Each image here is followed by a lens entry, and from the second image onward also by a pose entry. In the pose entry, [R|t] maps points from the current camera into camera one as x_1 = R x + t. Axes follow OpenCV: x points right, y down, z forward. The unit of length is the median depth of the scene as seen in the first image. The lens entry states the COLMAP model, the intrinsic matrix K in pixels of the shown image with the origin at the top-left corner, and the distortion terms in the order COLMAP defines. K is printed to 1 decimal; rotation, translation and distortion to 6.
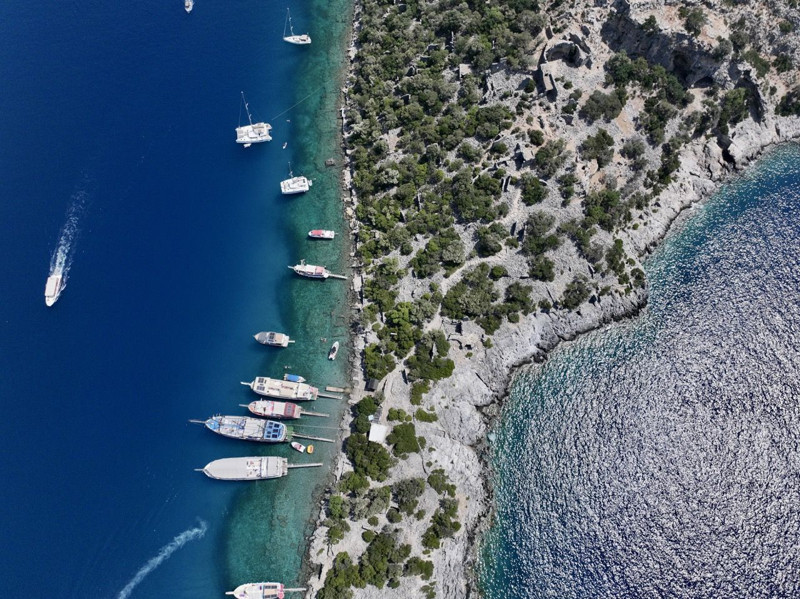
lens RADIAL K [[568.9, 0, 400.0], [0, 568.9, 299.5], [0, 0, 1]] dist [-0.001576, 0.021568]
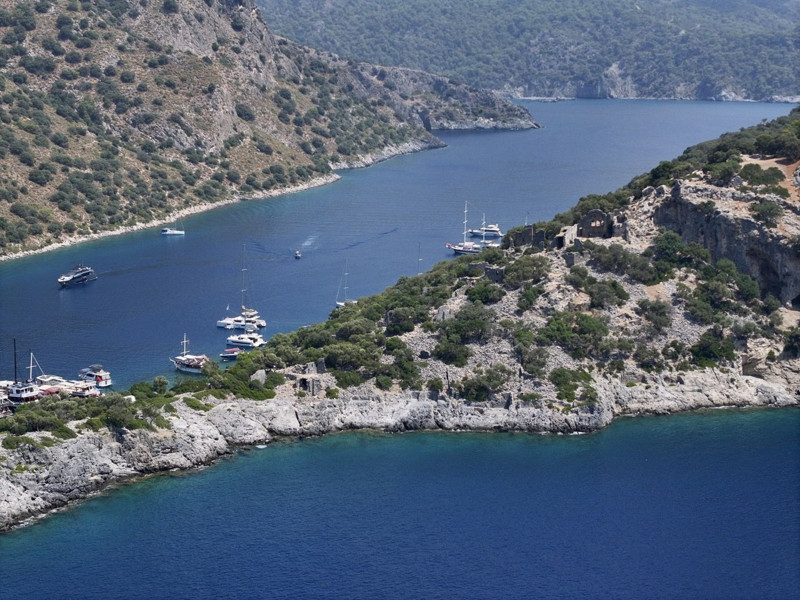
lens RADIAL K [[1620.9, 0, 400.0], [0, 1620.9, 300.0], [0, 0, 1]] dist [-0.145464, 0.517811]
pose [[0.869532, 0.079612, -0.487418, 1.156552], [-0.460247, 0.488576, -0.741260, 1.420556], [0.179128, 0.868881, 0.461474, 0.003140]]
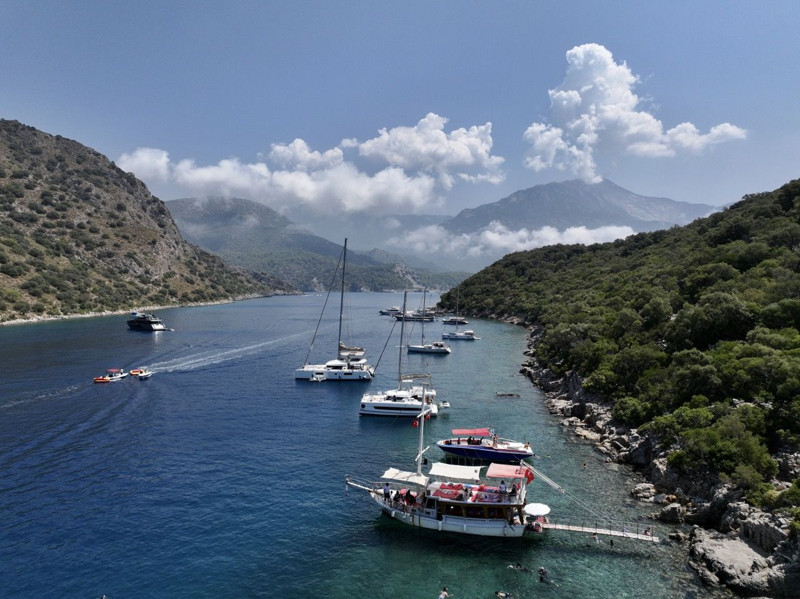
lens RADIAL K [[568.9, 0, 400.0], [0, 568.9, 299.5], [0, 0, 1]] dist [-0.001576, 0.021568]
pose [[0.984280, 0.012131, -0.176196, -0.156981], [-0.167527, 0.380000, -0.909689, 0.105512], [0.055919, 0.924907, 0.376059, 0.912629]]
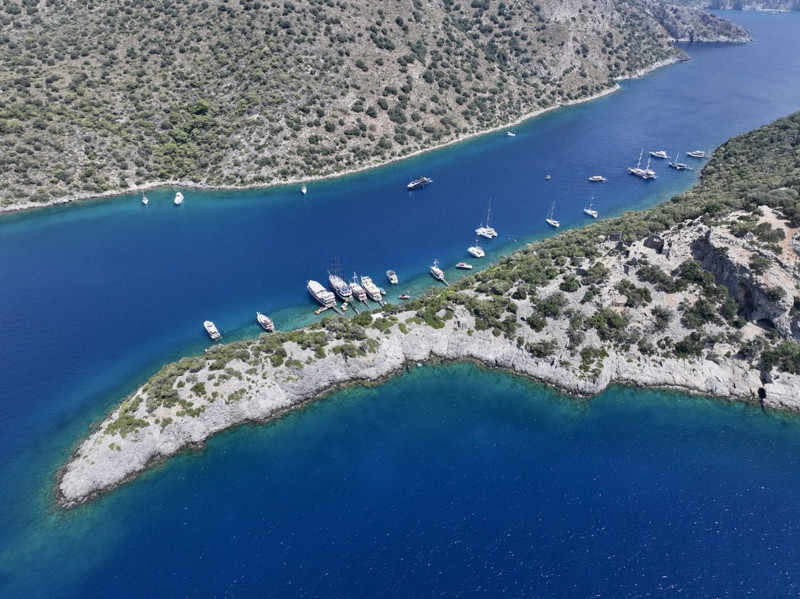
lens RADIAL K [[568.9, 0, 400.0], [0, 568.9, 299.5], [0, 0, 1]] dist [-0.001576, 0.021568]
pose [[0.562908, 0.429955, -0.705884, 1.002441], [-0.769121, 0.585201, -0.256890, 0.518793], [0.302633, 0.687516, 0.660102, -0.047072]]
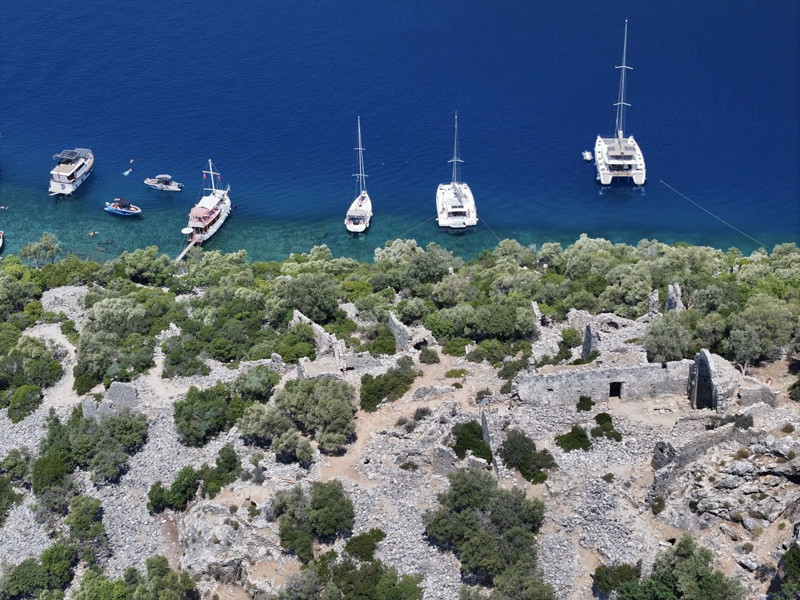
lens RADIAL K [[1620.9, 0, 400.0], [0, 1620.9, 300.0], [0, 0, 1]] dist [-0.145464, 0.517811]
pose [[-0.129621, 0.535524, -0.834513, 0.889760], [-0.923042, 0.242261, 0.298836, -0.542500], [0.362204, 0.809026, 0.462909, 0.583009]]
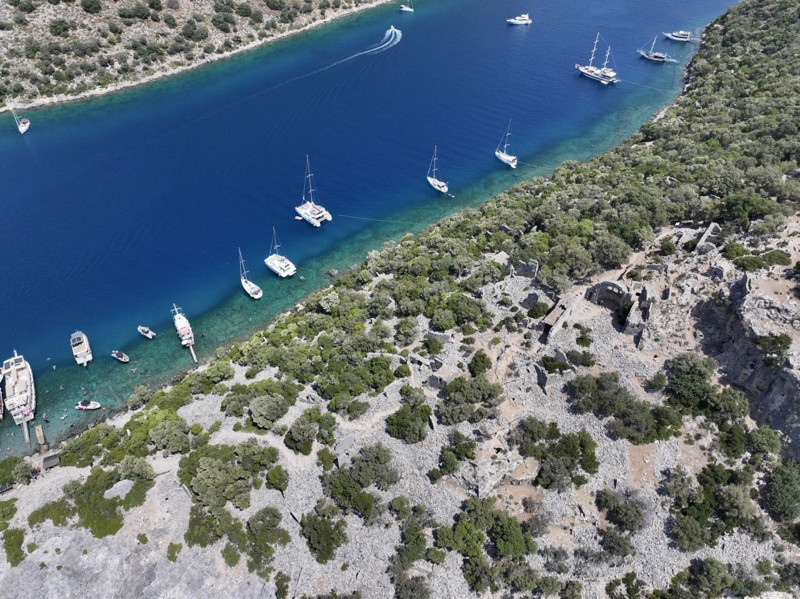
lens RADIAL K [[568.9, 0, 400.0], [0, 568.9, 299.5], [0, 0, 1]] dist [-0.001576, 0.021568]
pose [[0.630167, 0.528788, -0.568570, 0.493234], [-0.723005, 0.666612, -0.181363, -0.156875], [0.283113, 0.525369, 0.802393, 0.441967]]
